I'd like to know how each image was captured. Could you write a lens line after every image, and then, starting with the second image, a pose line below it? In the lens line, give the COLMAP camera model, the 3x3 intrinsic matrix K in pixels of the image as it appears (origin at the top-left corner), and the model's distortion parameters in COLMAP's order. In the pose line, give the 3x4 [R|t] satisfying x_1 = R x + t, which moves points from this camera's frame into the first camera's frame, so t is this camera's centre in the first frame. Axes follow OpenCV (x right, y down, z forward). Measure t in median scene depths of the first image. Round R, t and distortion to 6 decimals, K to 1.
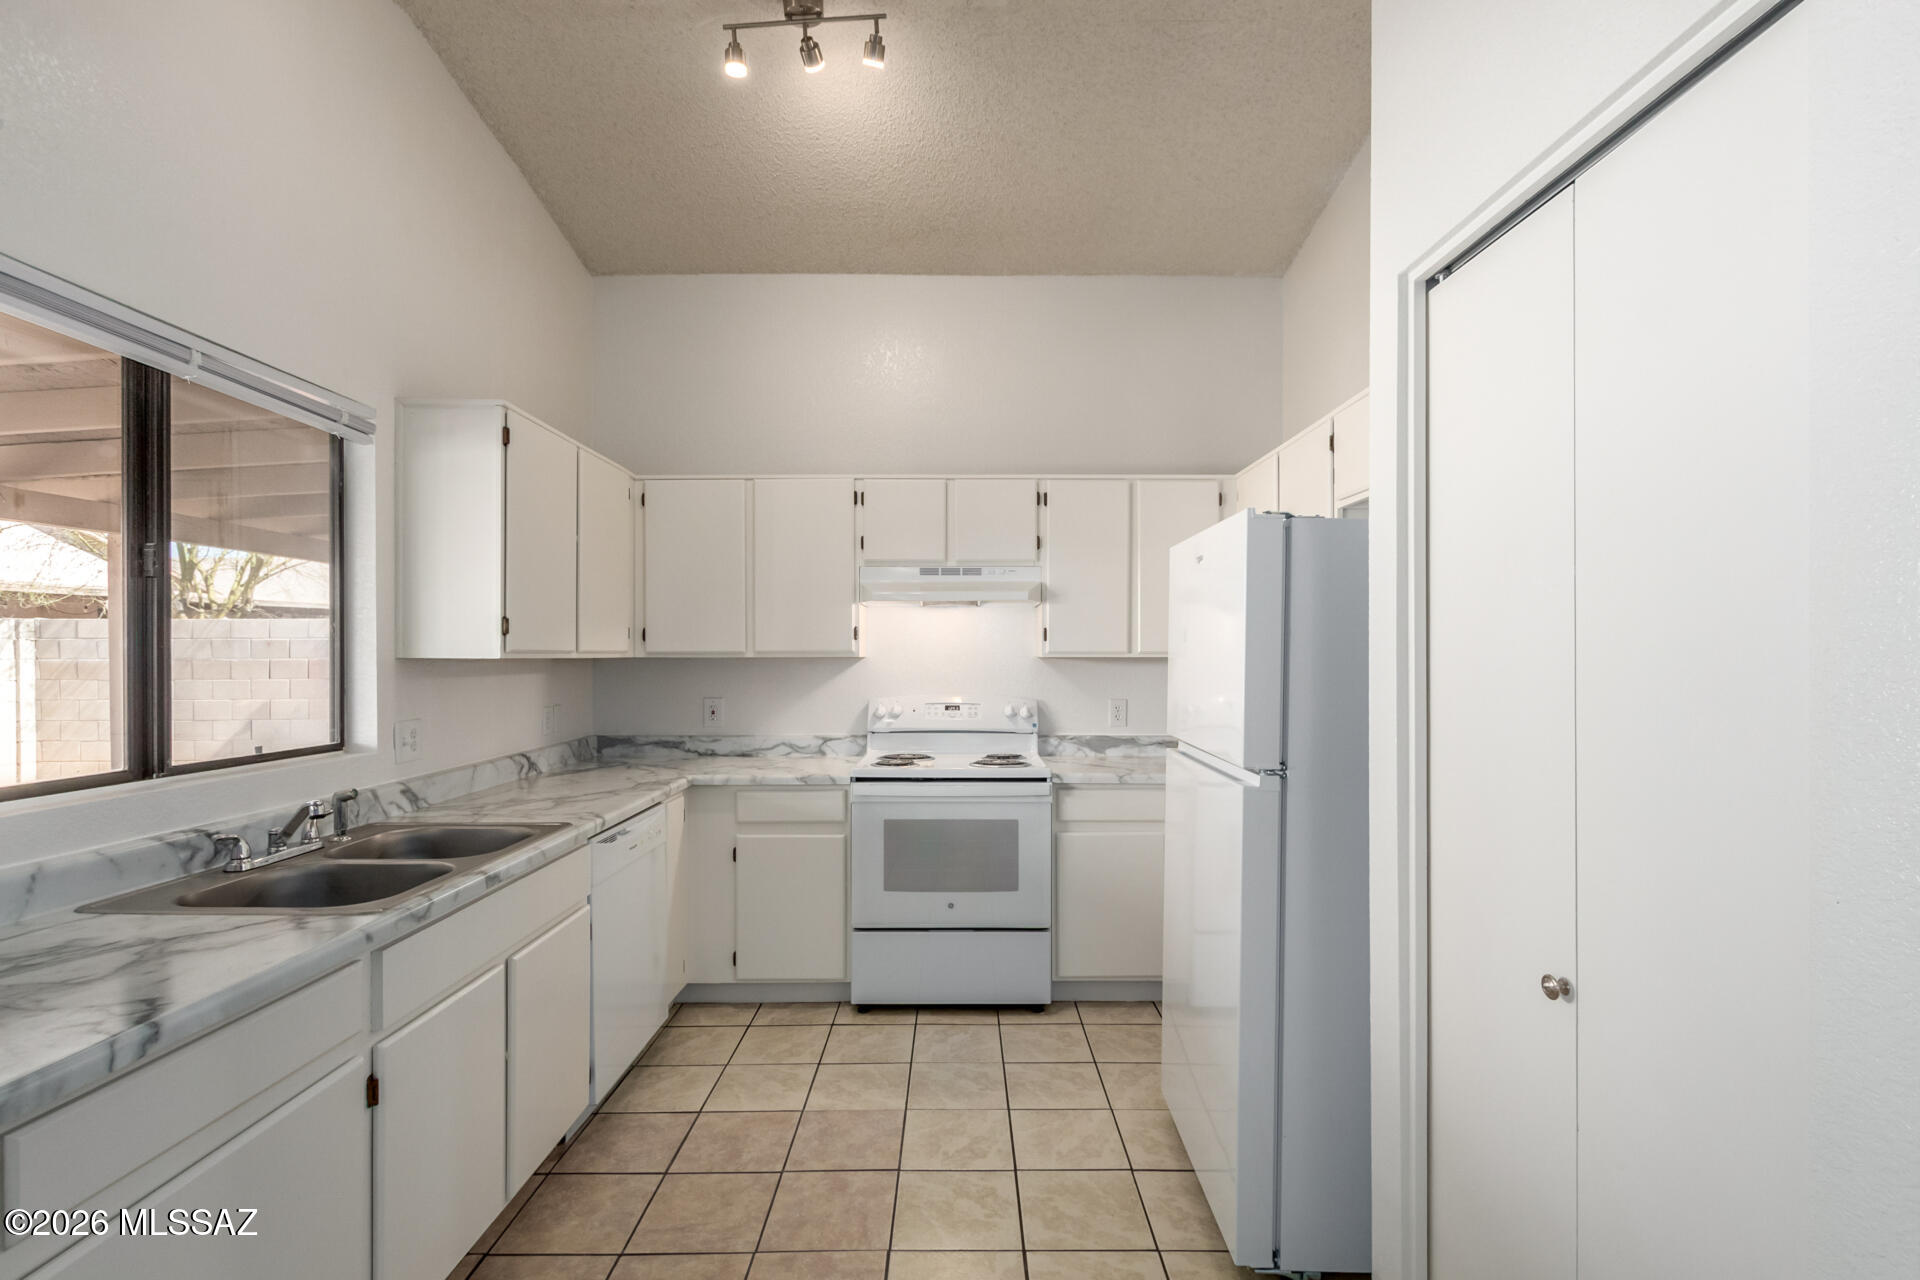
lens RADIAL K [[880.3, 0, 970.2], [0, 880.3, 654.9], [0, 0, 1]] dist [0.001415, 0.000054]
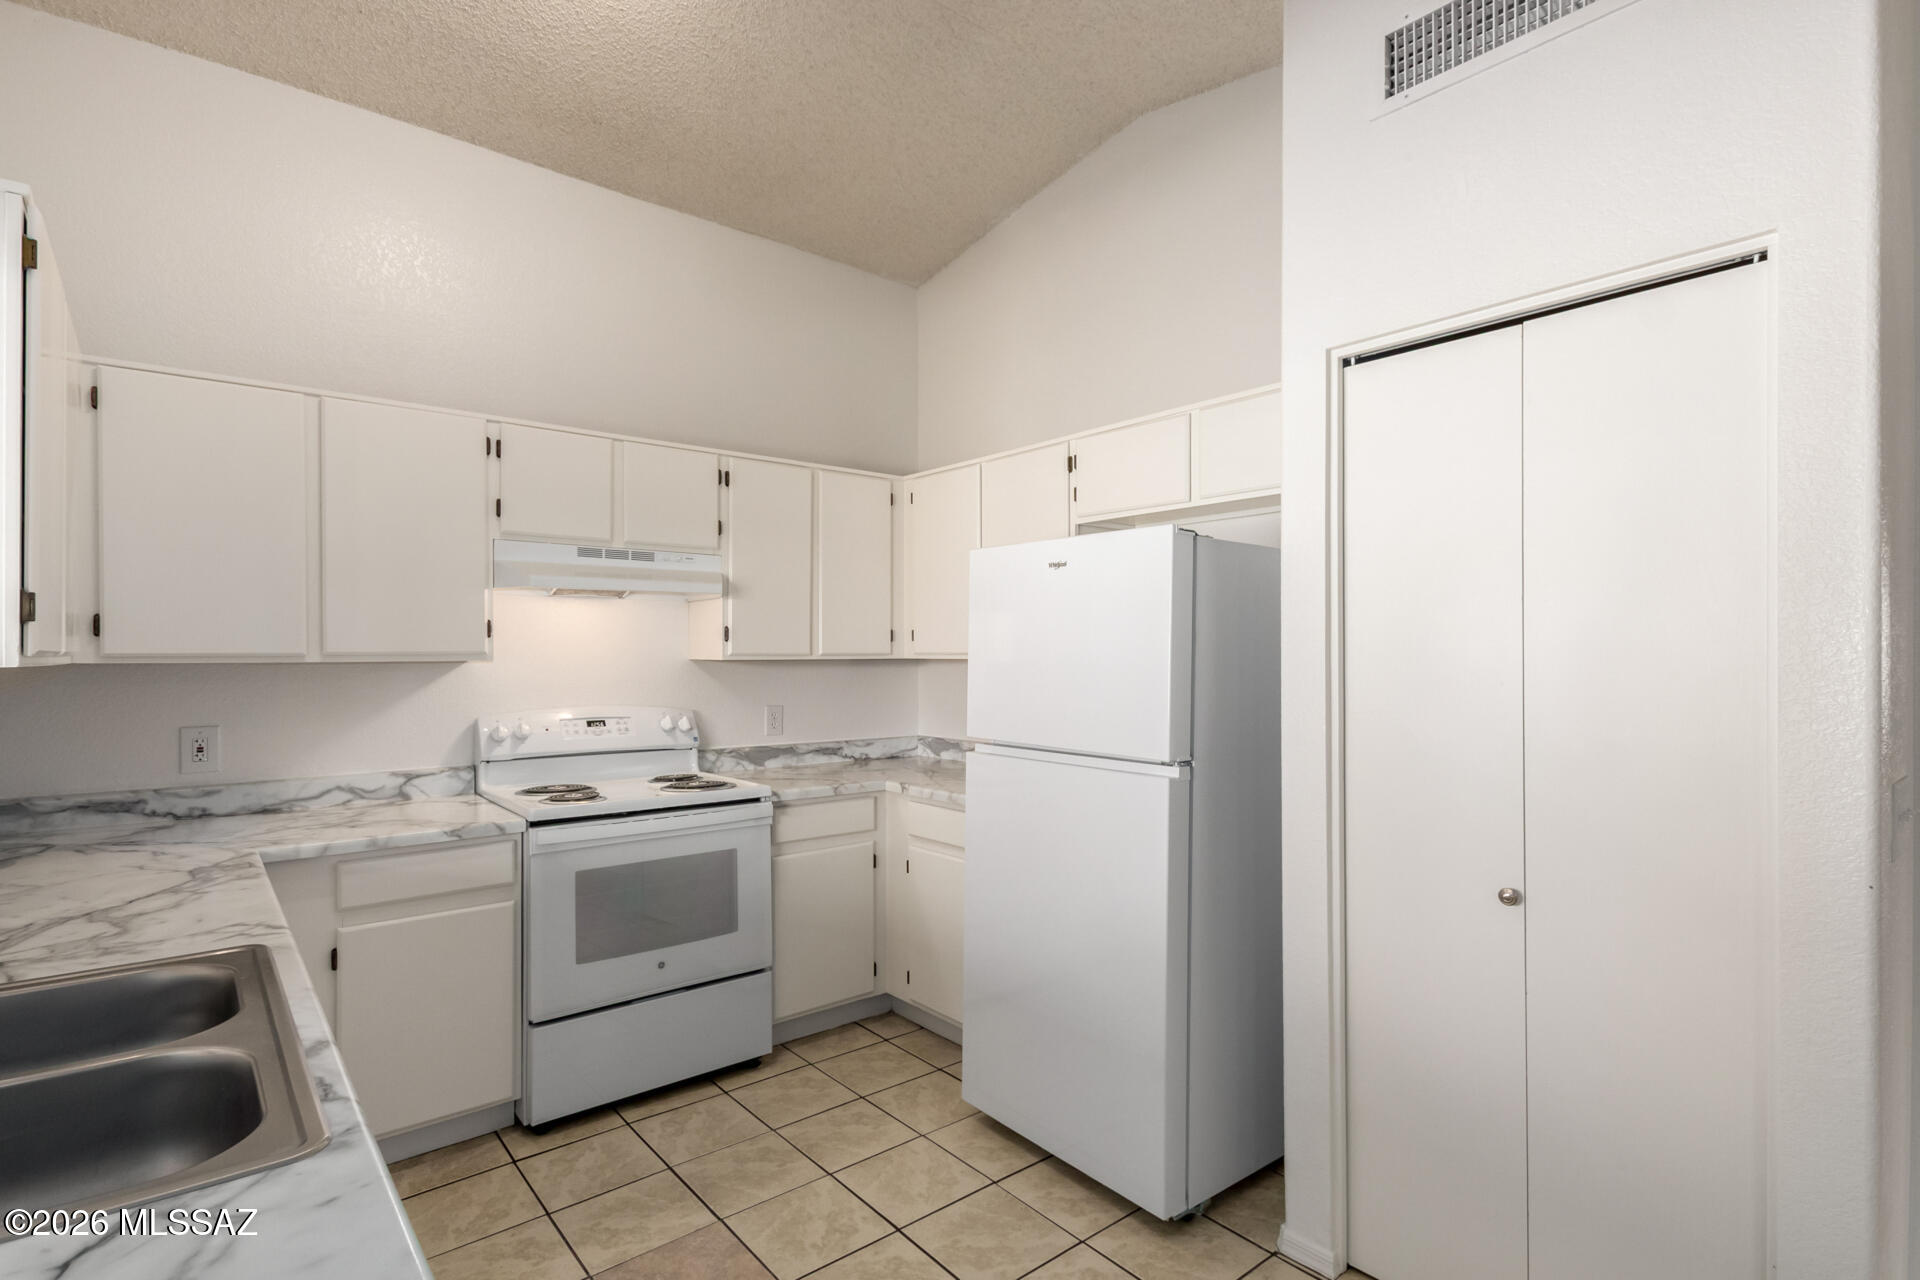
lens RADIAL K [[933.9, 0, 963.1], [0, 933.9, 653.1], [0, 0, 1]] dist [0.013414, 0.000312]
pose [[0.770108, 0.000285, 0.637913, -0.356507], [0.000973, 0.999998, -0.001621, -0.002618], [-0.637912, 0.001869, 0.770107, 0.151214]]
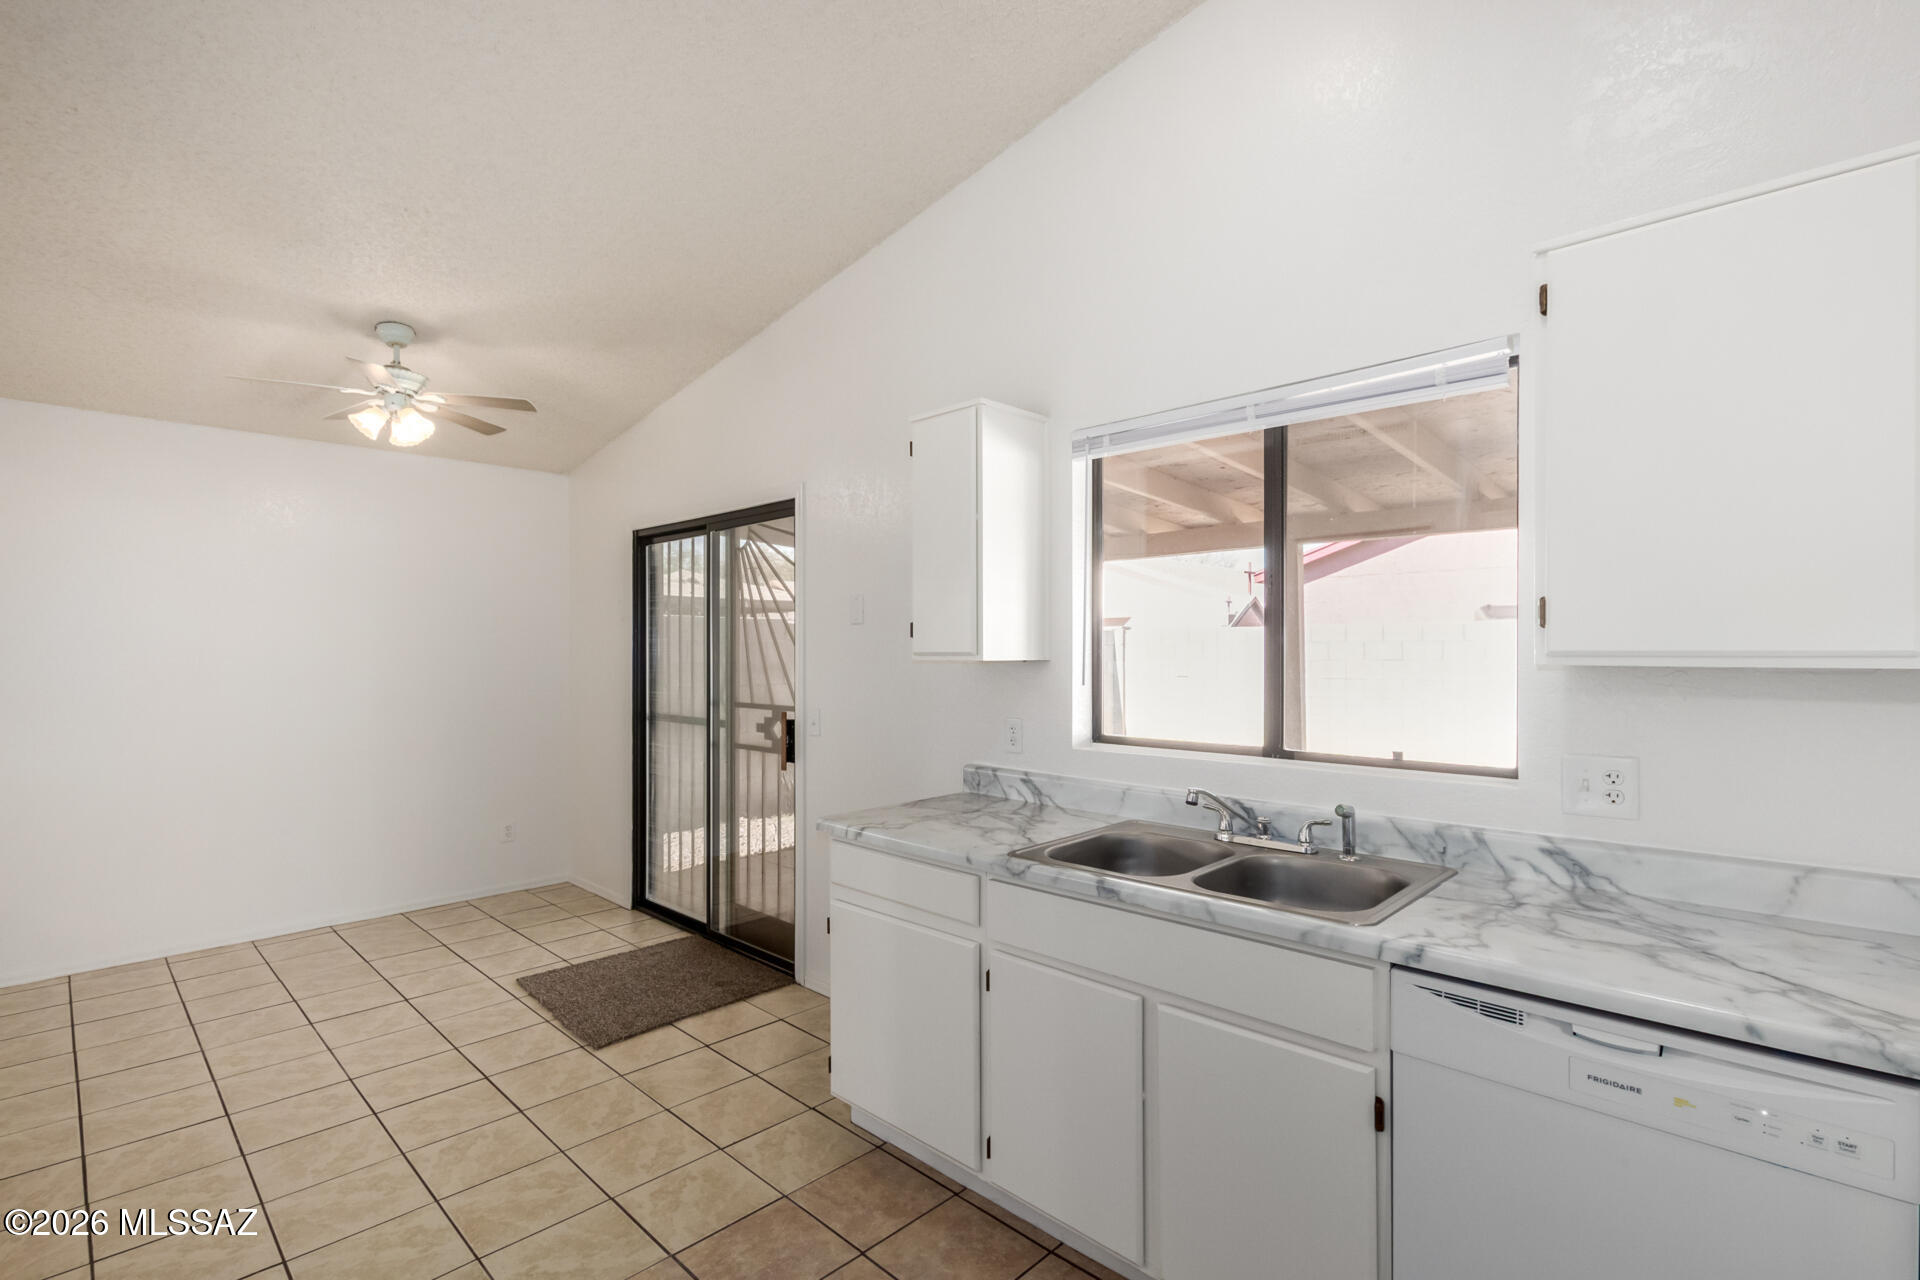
lens RADIAL K [[880.3, 0, 970.2], [0, 880.3, 654.9], [0, 0, 1]] dist [0.001415, 0.000054]
pose [[-0.701742, 0.001874, -0.712429, 0.144314], [0.000951, 0.999998, 0.001693, -0.003342], [0.712431, 0.000510, -0.701742, 0.903535]]
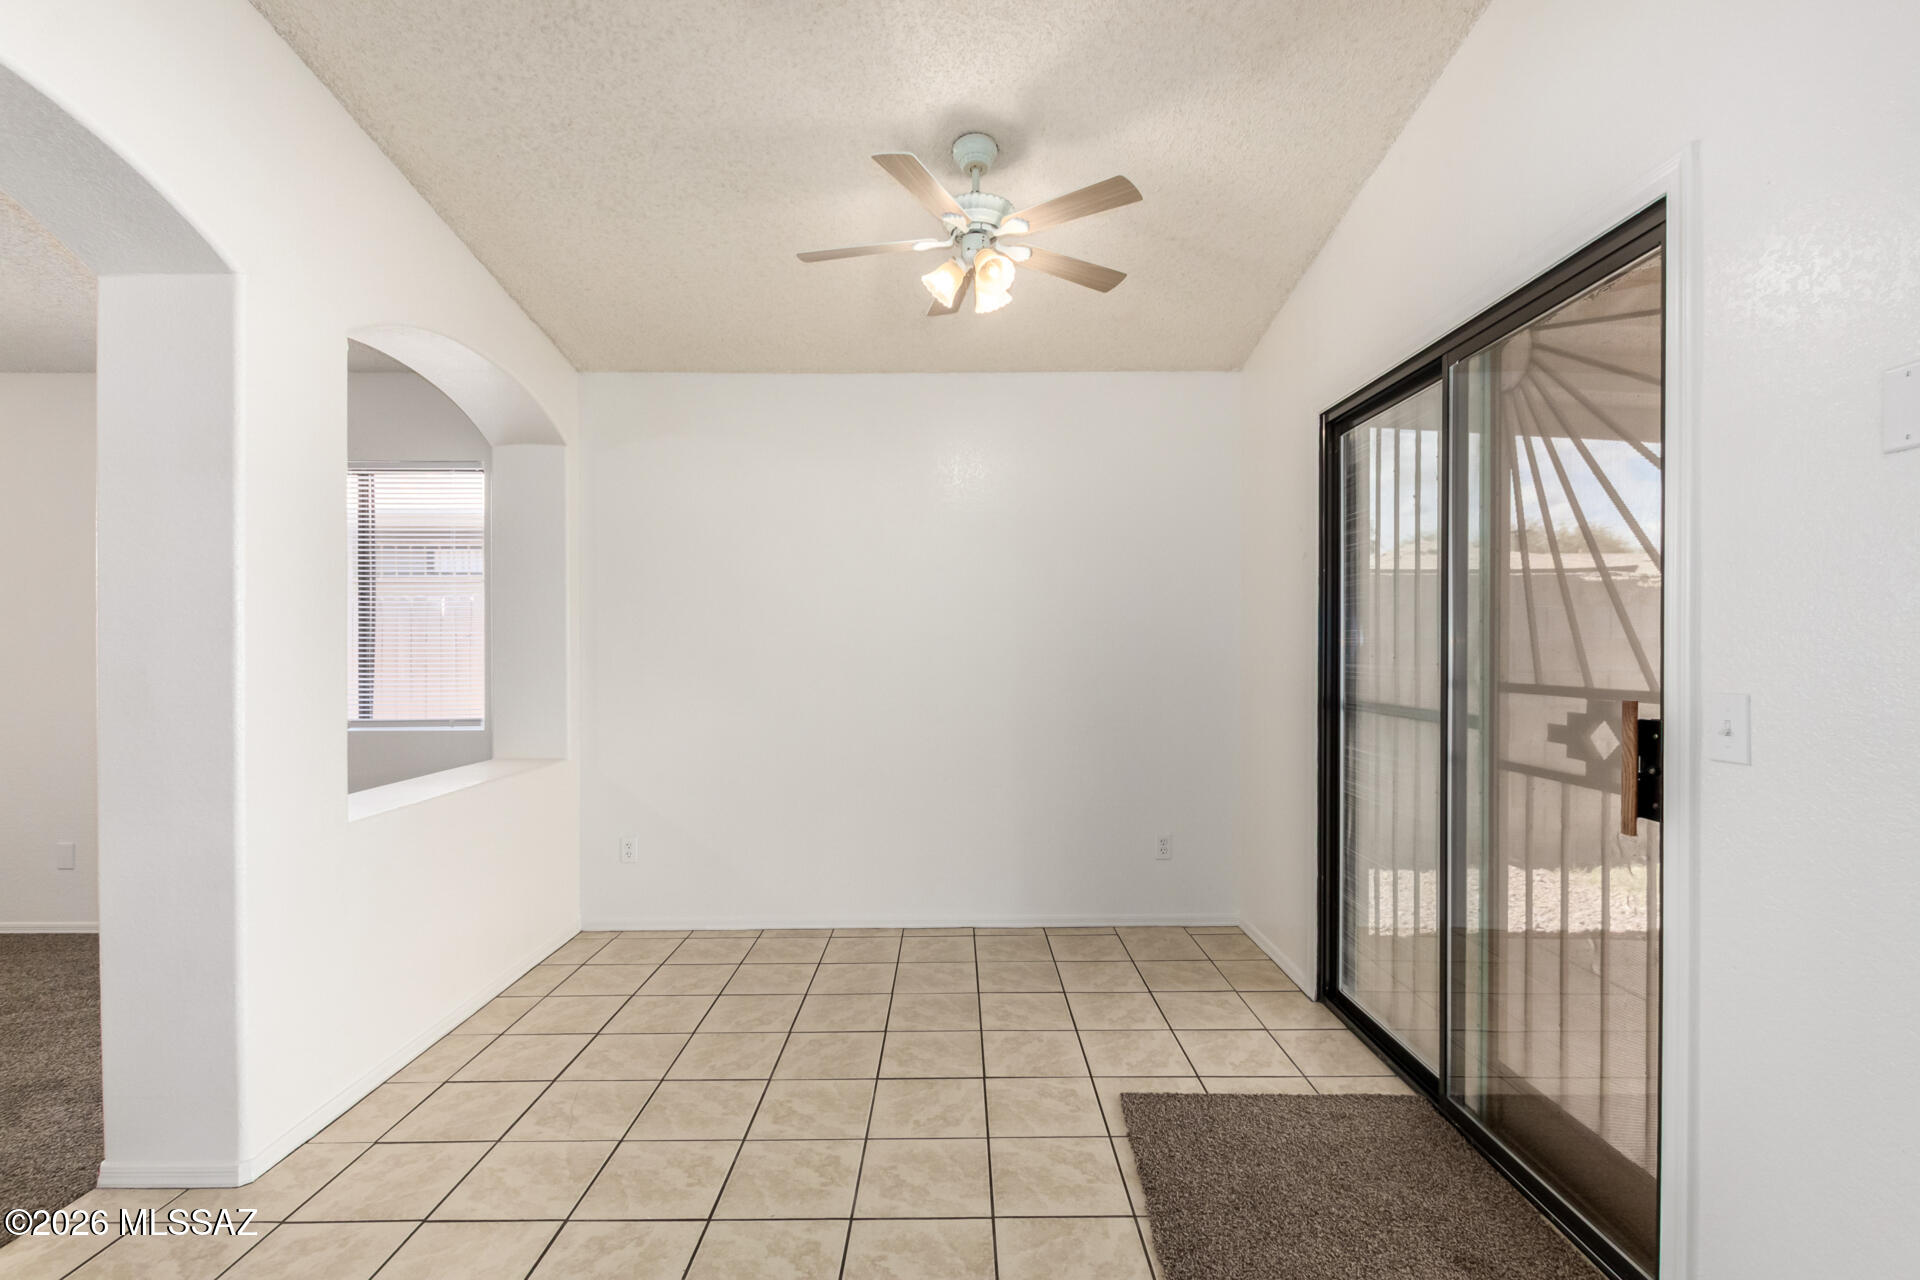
lens RADIAL K [[893.1, 0, 961.3], [0, 893.1, 654.7], [0, 0, 1]] dist [0.002171, -0.000093]
pose [[-0.999998, 0.000541, 0.002075, -0.118854], [0.000554, 0.999980, 0.006311, 0.042173], [-0.002072, 0.006312, -0.999978, 0.442818]]
